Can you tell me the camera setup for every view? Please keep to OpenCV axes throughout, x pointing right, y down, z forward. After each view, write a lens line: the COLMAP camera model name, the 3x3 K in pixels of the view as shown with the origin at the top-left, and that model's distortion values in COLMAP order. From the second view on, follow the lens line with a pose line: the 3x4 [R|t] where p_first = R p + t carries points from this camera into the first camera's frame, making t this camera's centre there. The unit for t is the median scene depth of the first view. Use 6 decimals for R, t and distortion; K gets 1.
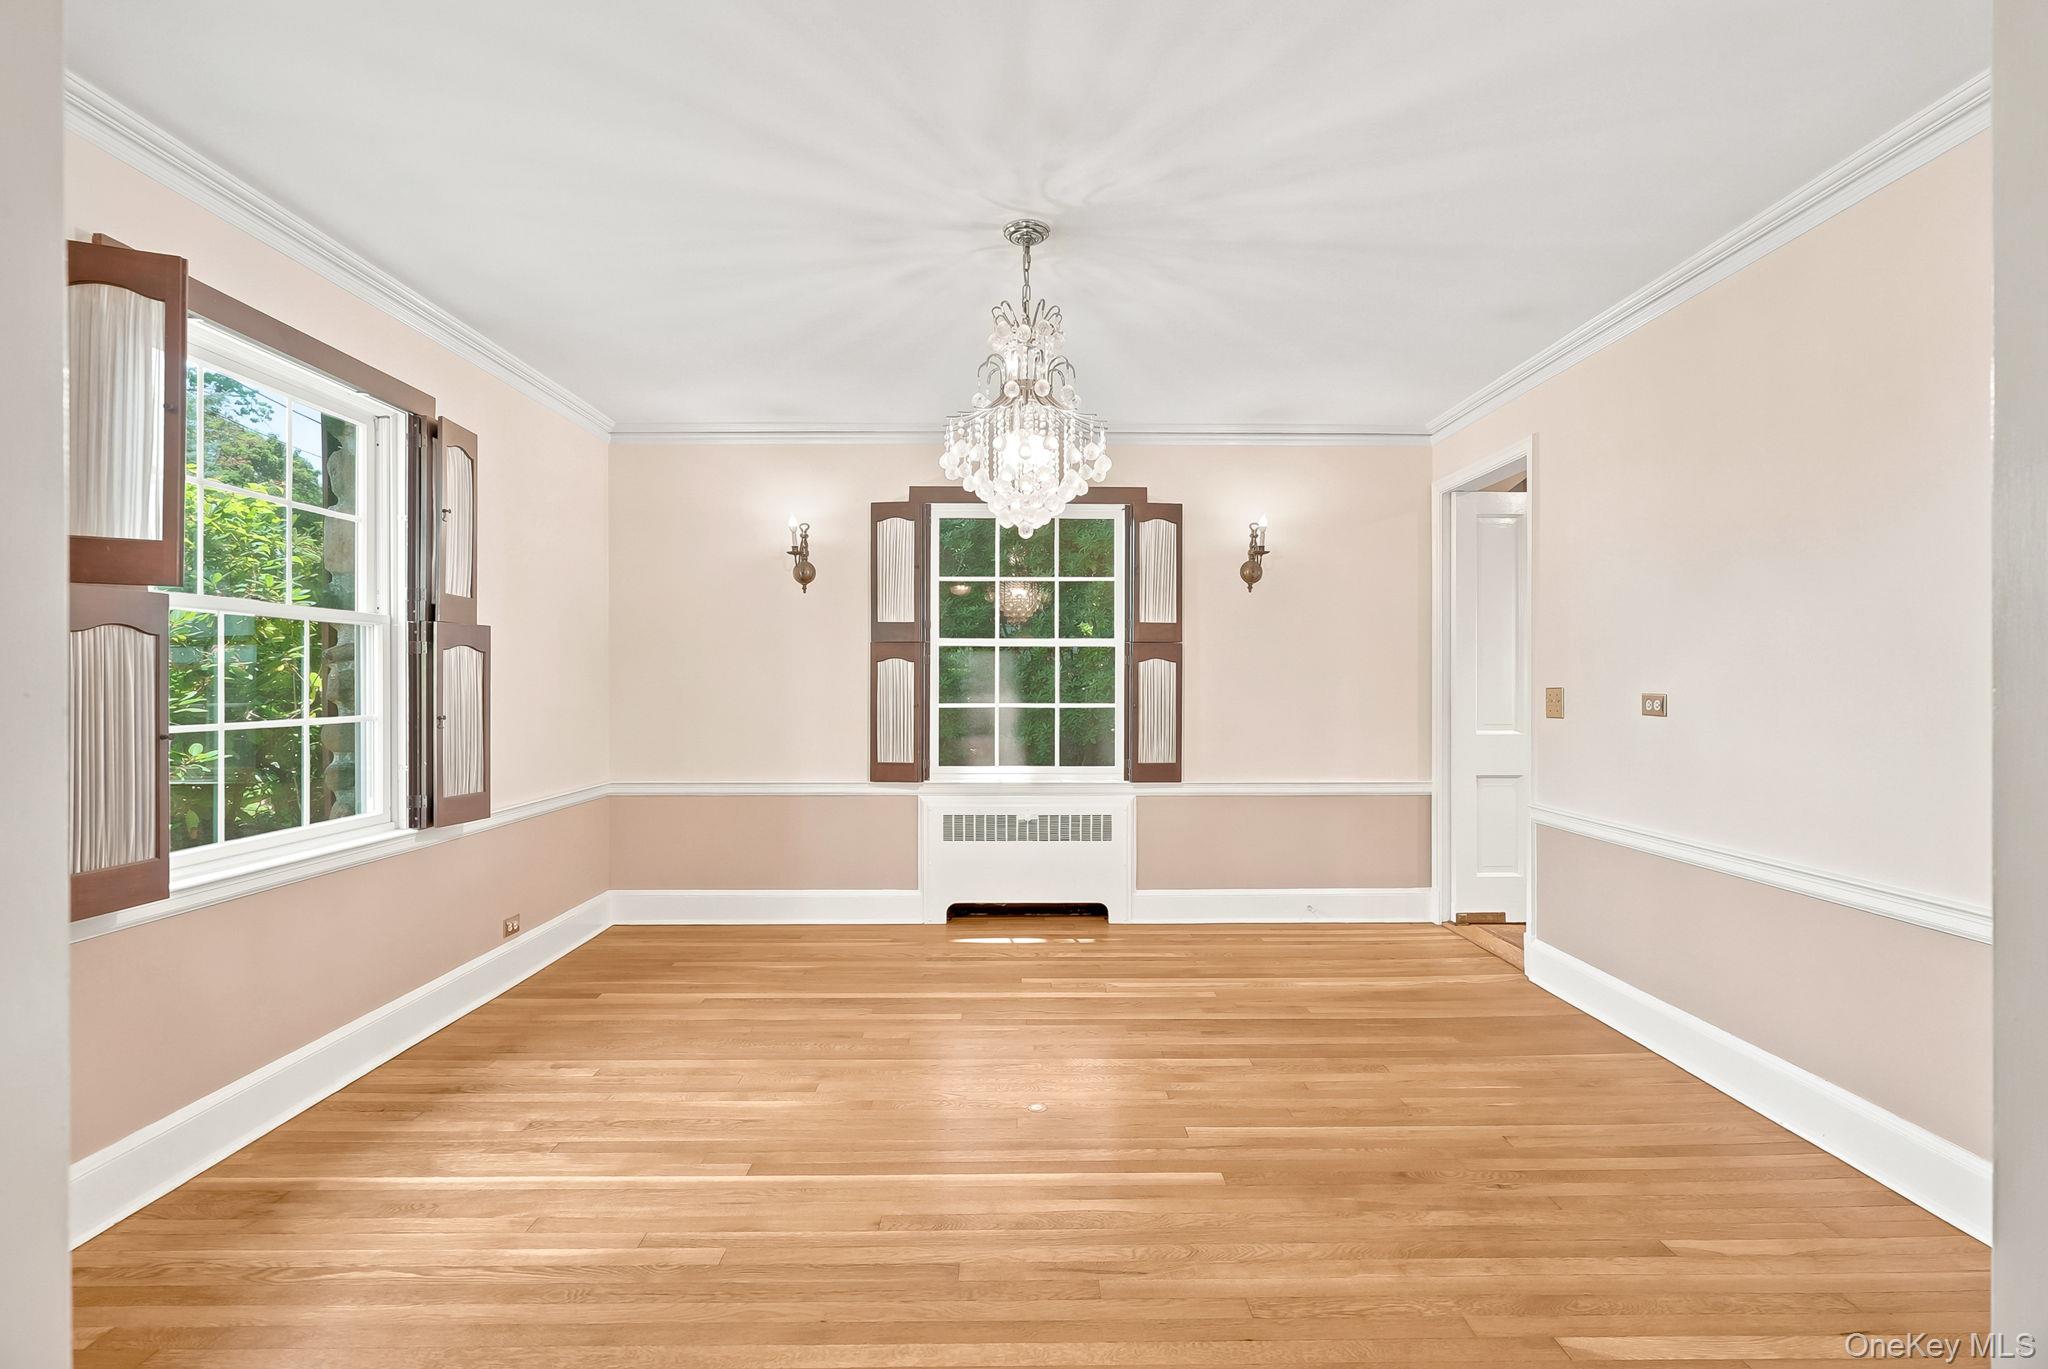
lens RADIAL K [[938.0, 0, 1035.4], [0, 938.0, 682.1], [0, 0, 1]] dist [0.000384, 0.000754]
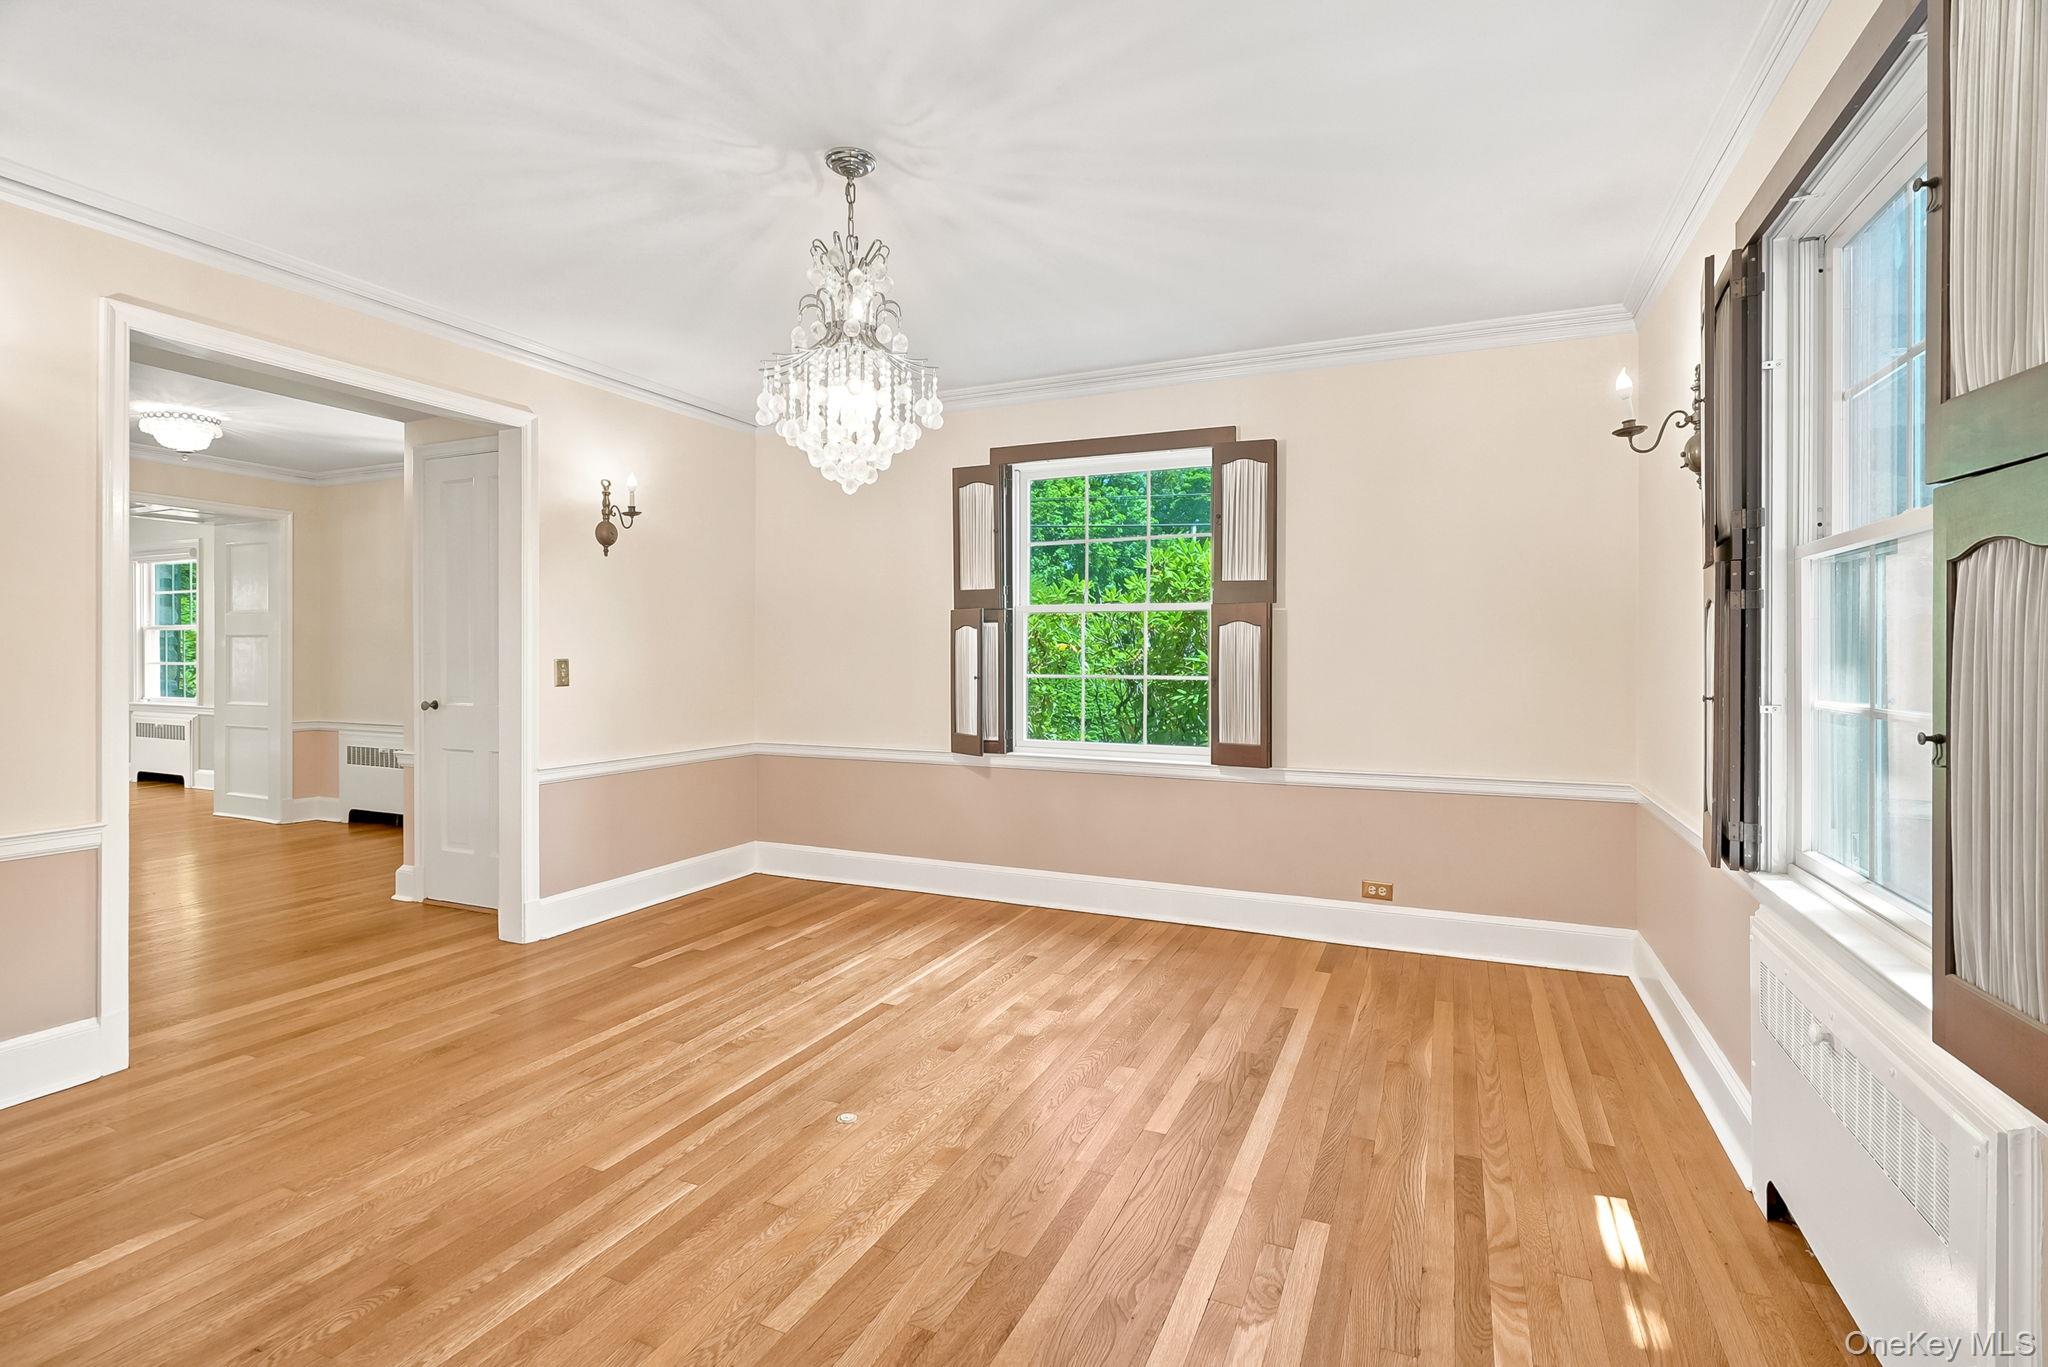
lens RADIAL K [[953.6, 0, 1019.9], [0, 953.6, 656.4], [0, 0, 1]] dist [0.014098, 0.000789]
pose [[-0.430270, 0.000160, -0.902700, 0.593940], [0.004104, 0.999990, -0.001778, 0.007397], [0.902691, -0.004470, -0.430266, 1.201893]]
